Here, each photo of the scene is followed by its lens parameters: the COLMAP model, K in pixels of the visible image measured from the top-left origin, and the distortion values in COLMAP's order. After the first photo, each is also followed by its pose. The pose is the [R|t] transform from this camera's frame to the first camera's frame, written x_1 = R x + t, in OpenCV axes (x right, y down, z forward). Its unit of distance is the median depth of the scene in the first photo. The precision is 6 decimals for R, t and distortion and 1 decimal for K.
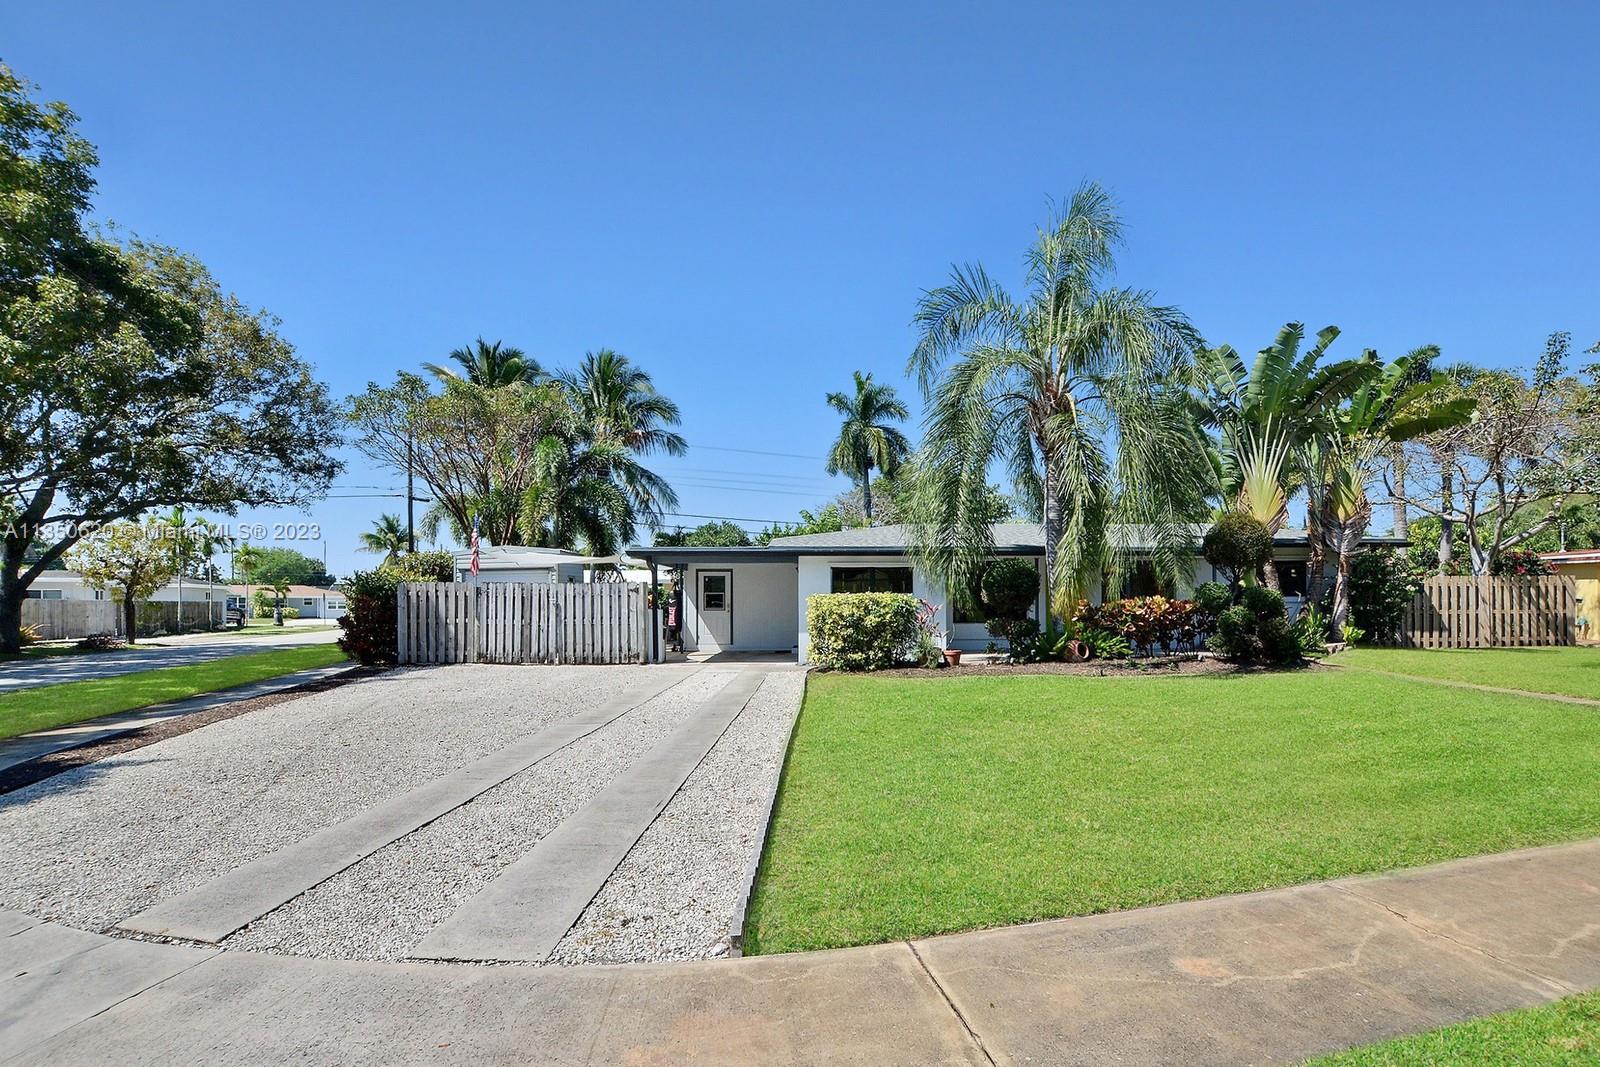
lens RADIAL K [[677.7, 0, 807.0], [0, 677.7, 595.5], [0, 0, 1]] dist [-0.041572, 0.000328]
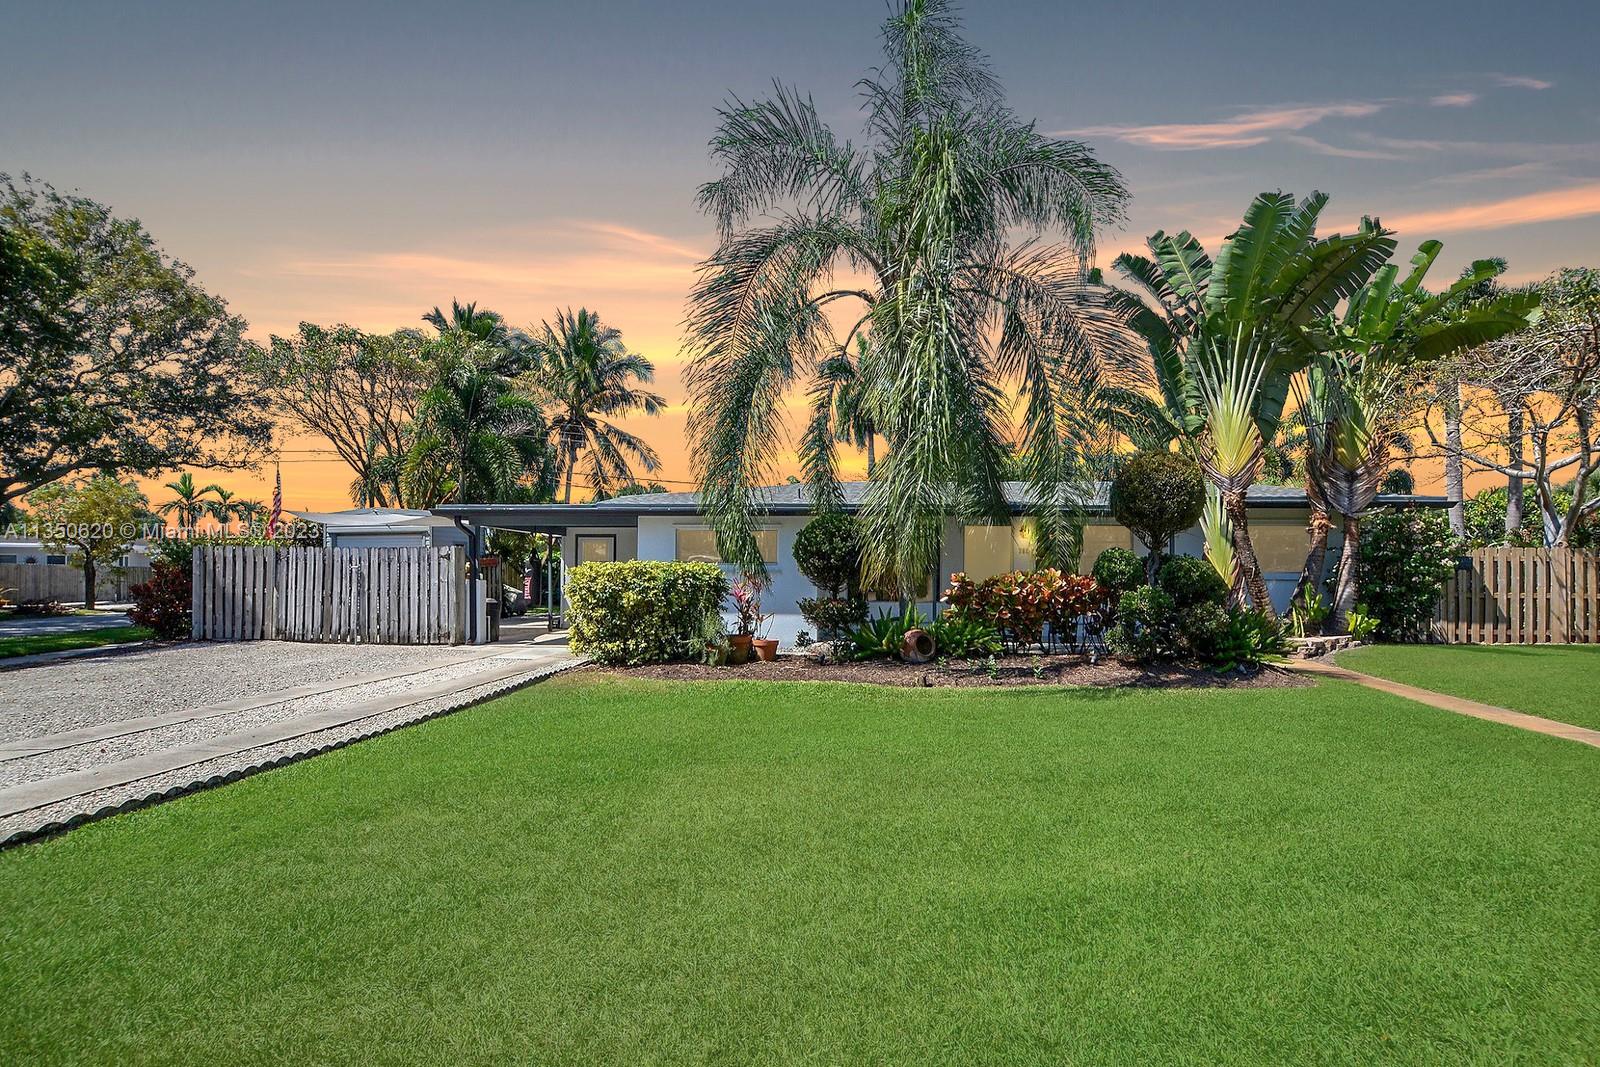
lens RADIAL K [[677.7, 0, 794.7], [0, 677.7, 570.6], [0, 0, 1]] dist [-0.041572, 0.000328]
pose [[0.996610, 0.010026, -0.081658, 0.243151], [-0.009728, 0.999944, 0.004051, 0.001735], [0.081695, -0.003242, 0.996652, 0.208339]]
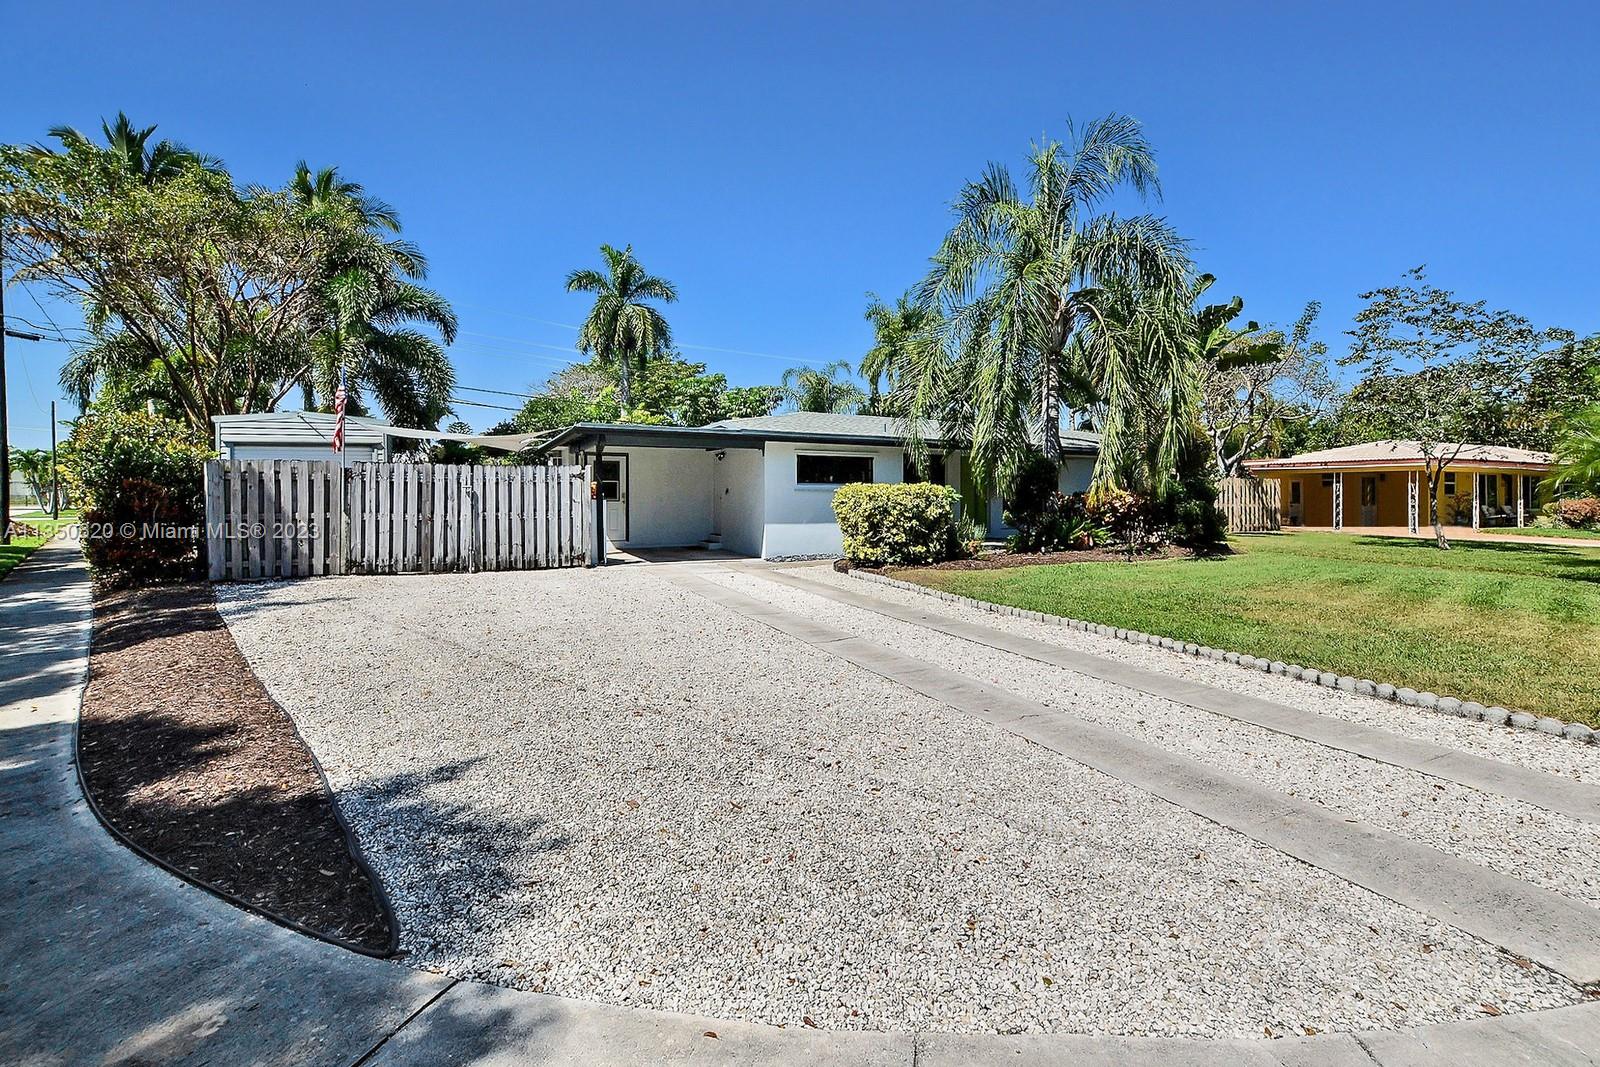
lens RADIAL K [[677.7, 0, 822.9], [0, 677.7, 498.8], [0, 0, 1]] dist [-0.041572, 0.000328]
pose [[0.897603, 0.002013, 0.440800, -0.348288], [-0.011033, 0.999779, 0.017902, 0.001636], [-0.440666, -0.020932, 0.897427, 0.144621]]
